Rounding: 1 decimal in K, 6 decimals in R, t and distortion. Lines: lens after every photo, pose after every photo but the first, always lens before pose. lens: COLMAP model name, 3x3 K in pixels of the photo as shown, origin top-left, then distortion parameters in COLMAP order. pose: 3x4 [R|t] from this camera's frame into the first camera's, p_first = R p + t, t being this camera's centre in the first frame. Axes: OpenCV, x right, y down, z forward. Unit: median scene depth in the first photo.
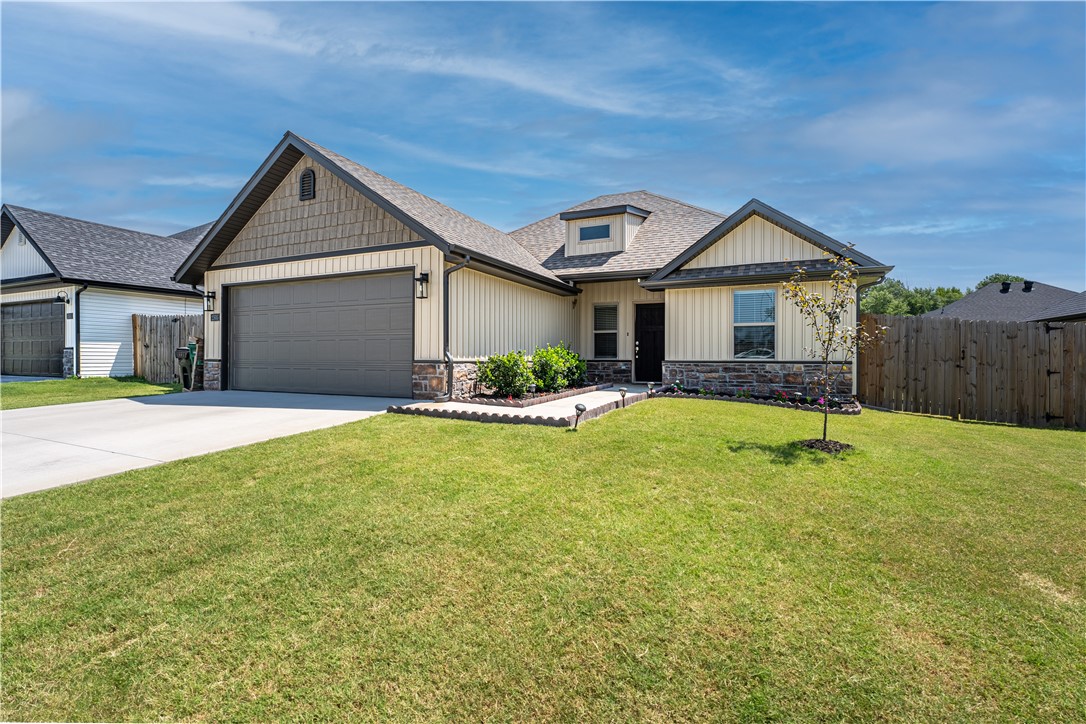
lens RADIAL K [[497.4, 0, 543.0], [0, 497.4, 362.0], [0, 0, 1]] dist [-0.012398, -0.000042]
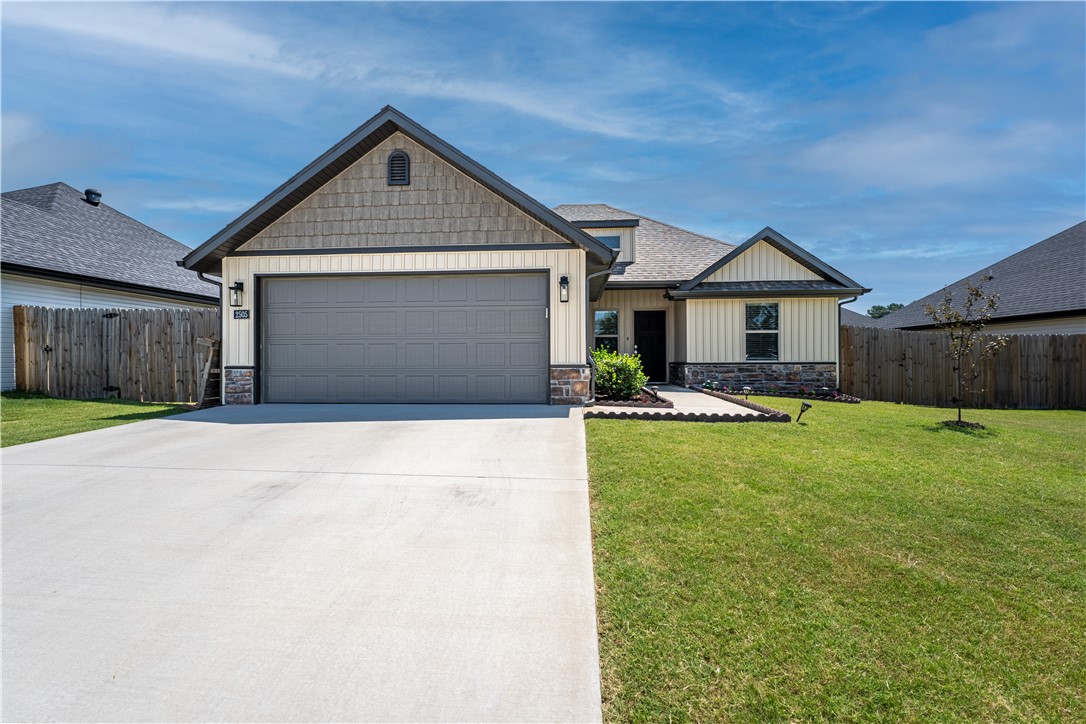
lens RADIAL K [[497.4, 0, 543.0], [0, 497.4, 362.0], [0, 0, 1]] dist [-0.012398, -0.000042]
pose [[0.936124, -0.008352, 0.351572, -0.492429], [0.010020, 0.999946, -0.002923, -0.005139], [-0.351528, 0.006259, 0.936156, 0.071136]]
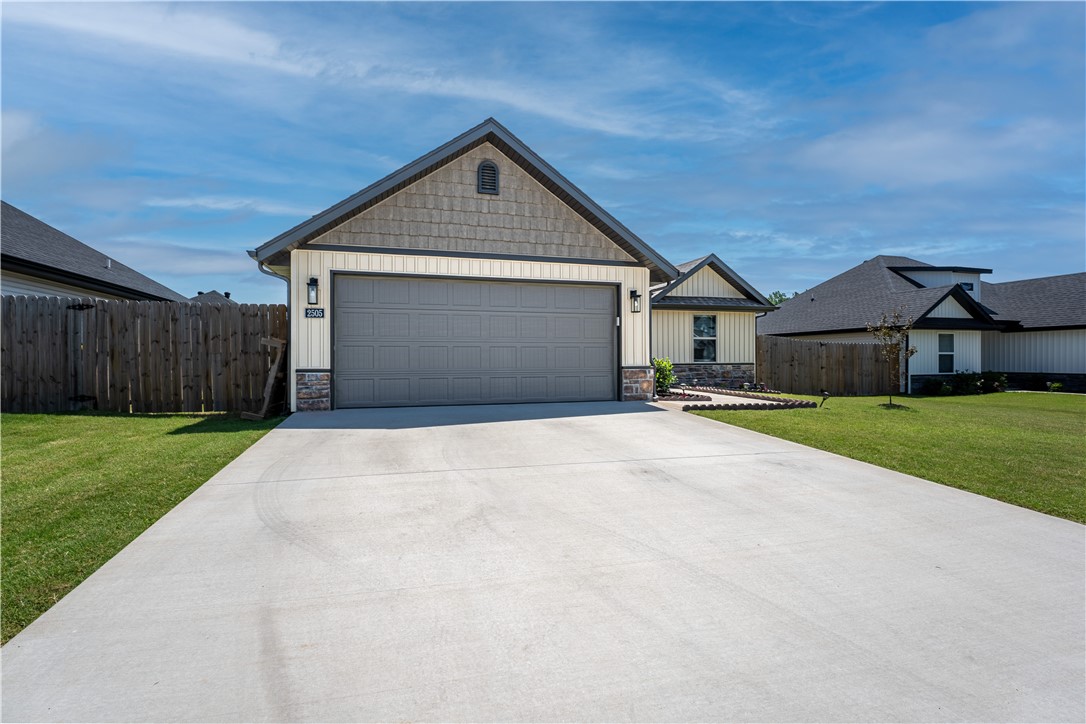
lens RADIAL K [[497.4, 0, 543.0], [0, 497.4, 362.0], [0, 0, 1]] dist [-0.012398, -0.000042]
pose [[0.753609, -0.009288, 0.657258, -0.905354], [0.011773, 0.999930, 0.000631, -0.013116], [-0.657218, 0.007262, 0.753666, 0.215085]]
